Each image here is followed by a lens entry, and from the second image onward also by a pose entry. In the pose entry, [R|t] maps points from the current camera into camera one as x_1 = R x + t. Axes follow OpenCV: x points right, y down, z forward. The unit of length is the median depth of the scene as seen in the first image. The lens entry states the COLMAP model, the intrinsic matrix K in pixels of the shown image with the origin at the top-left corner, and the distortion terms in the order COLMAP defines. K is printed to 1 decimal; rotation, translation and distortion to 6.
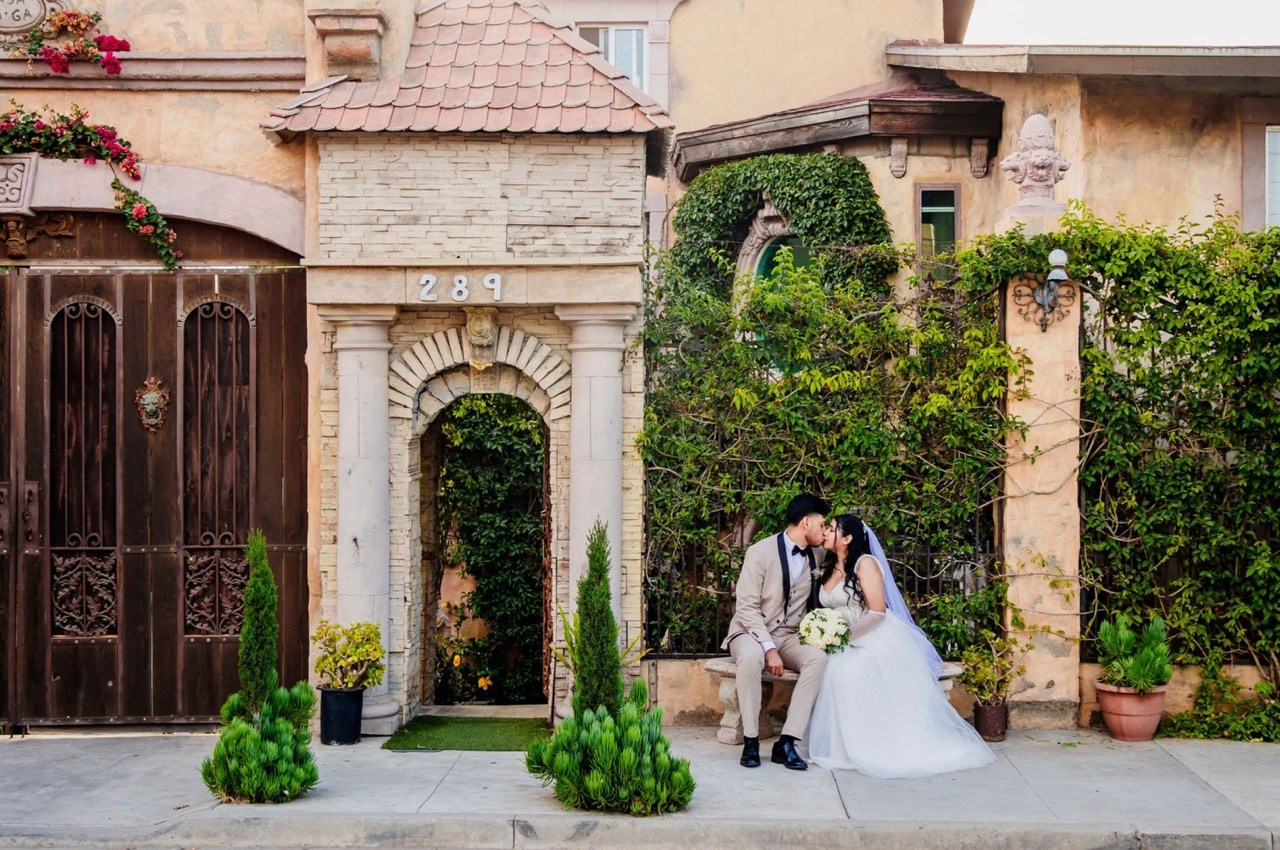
lens RADIAL K [[1690.3, 0, 640.0], [0, 1690.3, 425.0], [0, 0, 1]] dist [-0.009554, 0.021992]
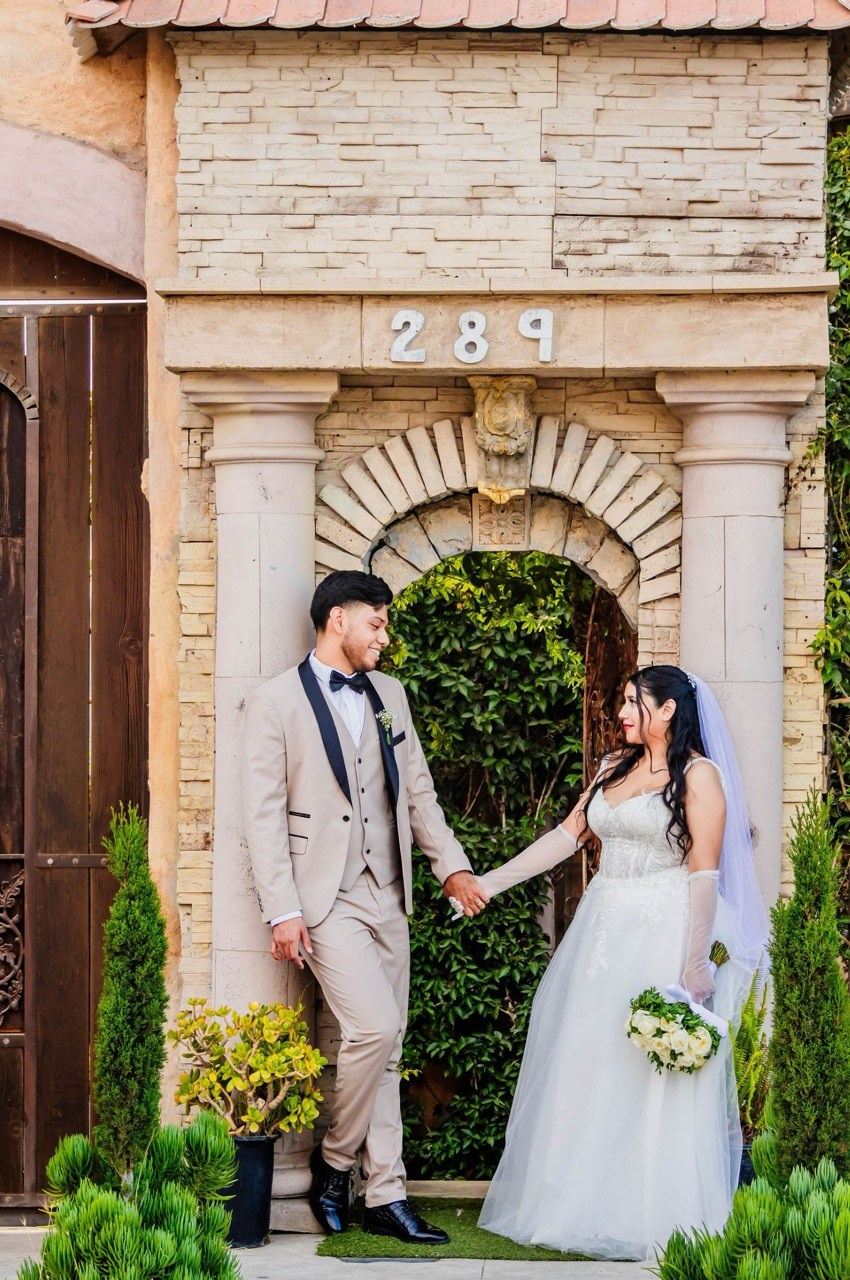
lens RADIAL K [[3286.9, 0, 462.0], [0, 3286.9, 638.0], [0, 0, 1]] dist [-0.083121, 0.440540]
pose [[0.999961, 0.002624, -0.008429, -0.097640], [-0.002740, 0.999901, -0.013795, 0.020975], [0.008392, 0.013817, 0.999869, 0.025604]]
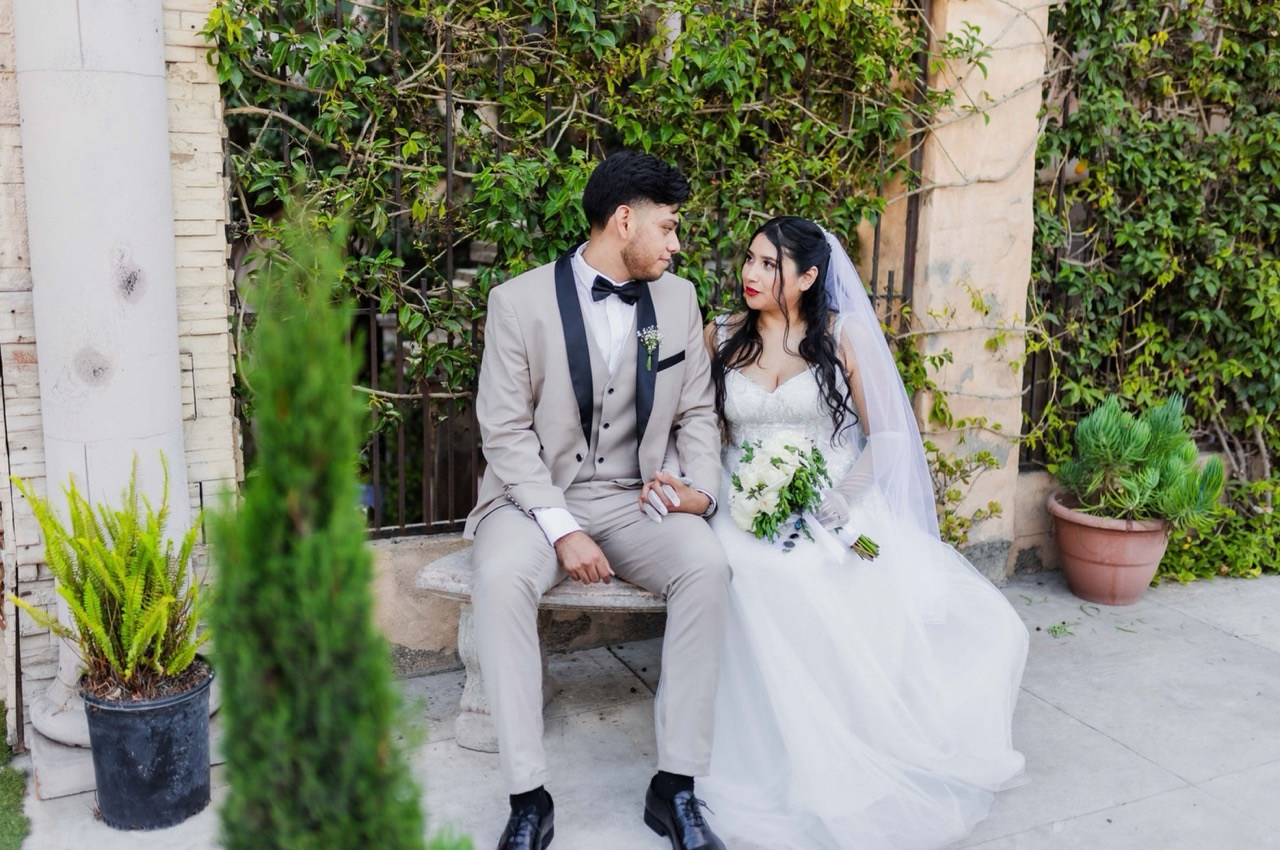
lens RADIAL K [[1209.5, 0, 637.0], [0, 1209.5, 410.8], [0, 0, 1]] dist [-0.008664, -0.000612]
pose [[0.891251, -0.073983, 0.447435, -0.043901], [-0.008178, 0.983822, 0.178965, 0.044631], [-0.453436, -0.163162, 0.876227, 0.695089]]
